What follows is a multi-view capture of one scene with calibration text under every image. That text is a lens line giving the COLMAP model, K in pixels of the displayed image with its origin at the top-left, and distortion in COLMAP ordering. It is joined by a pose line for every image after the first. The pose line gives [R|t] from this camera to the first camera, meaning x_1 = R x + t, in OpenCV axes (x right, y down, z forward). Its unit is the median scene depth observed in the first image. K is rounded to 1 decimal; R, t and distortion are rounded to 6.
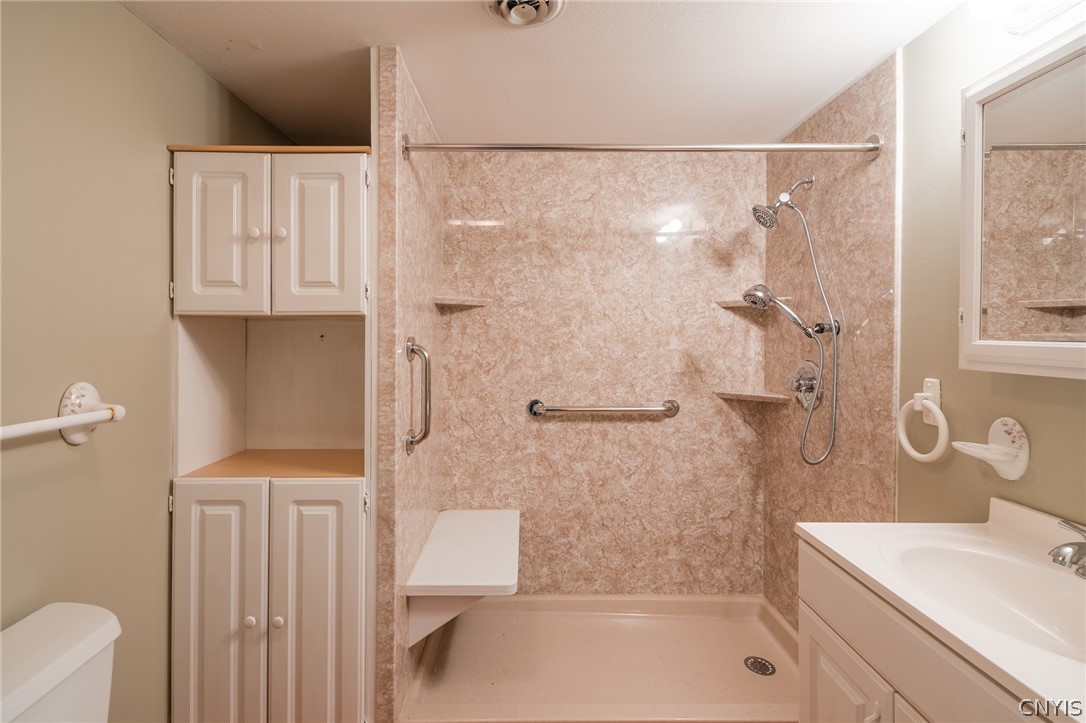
lens RADIAL K [[500.0, 0, 517.4], [0, 500.0, 353.0], [0, 0, 1]] dist [-0.013491, 0.000041]
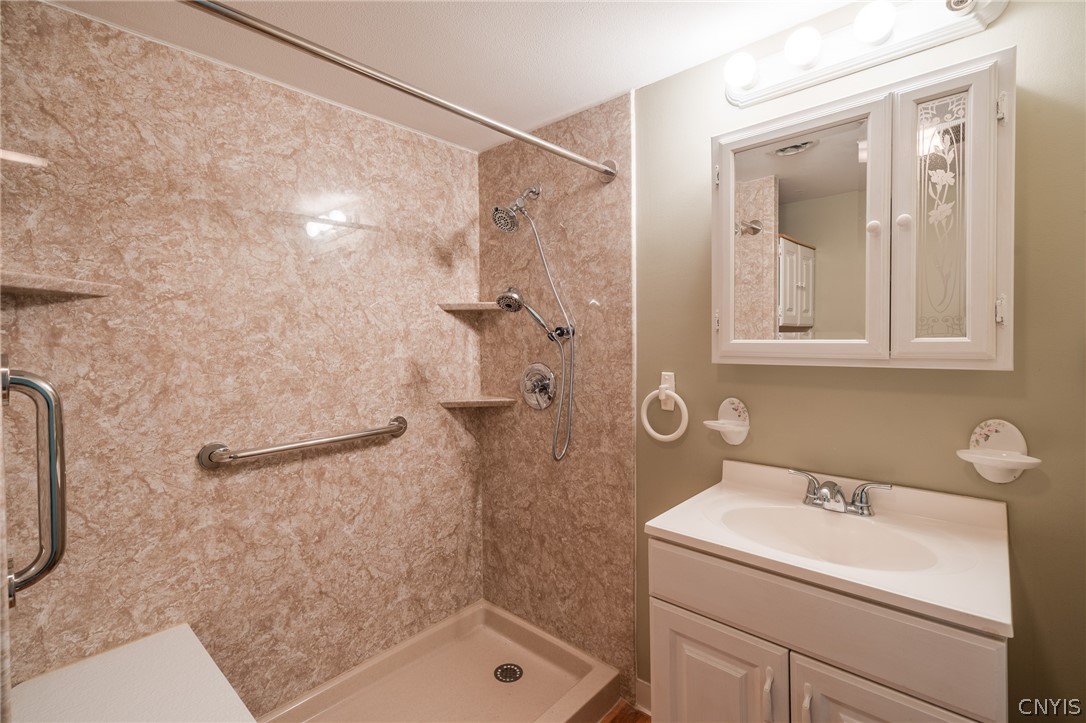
lens RADIAL K [[495.1, 0, 545.1], [0, 495.1, 356.9], [0, 0, 1]] dist [-0.000774, -0.000734]
pose [[0.657098, -0.041325, 0.752672, -0.164243], [0.044764, 0.998873, 0.015762, -0.011164], [-0.752475, 0.023335, 0.658207, 0.253376]]
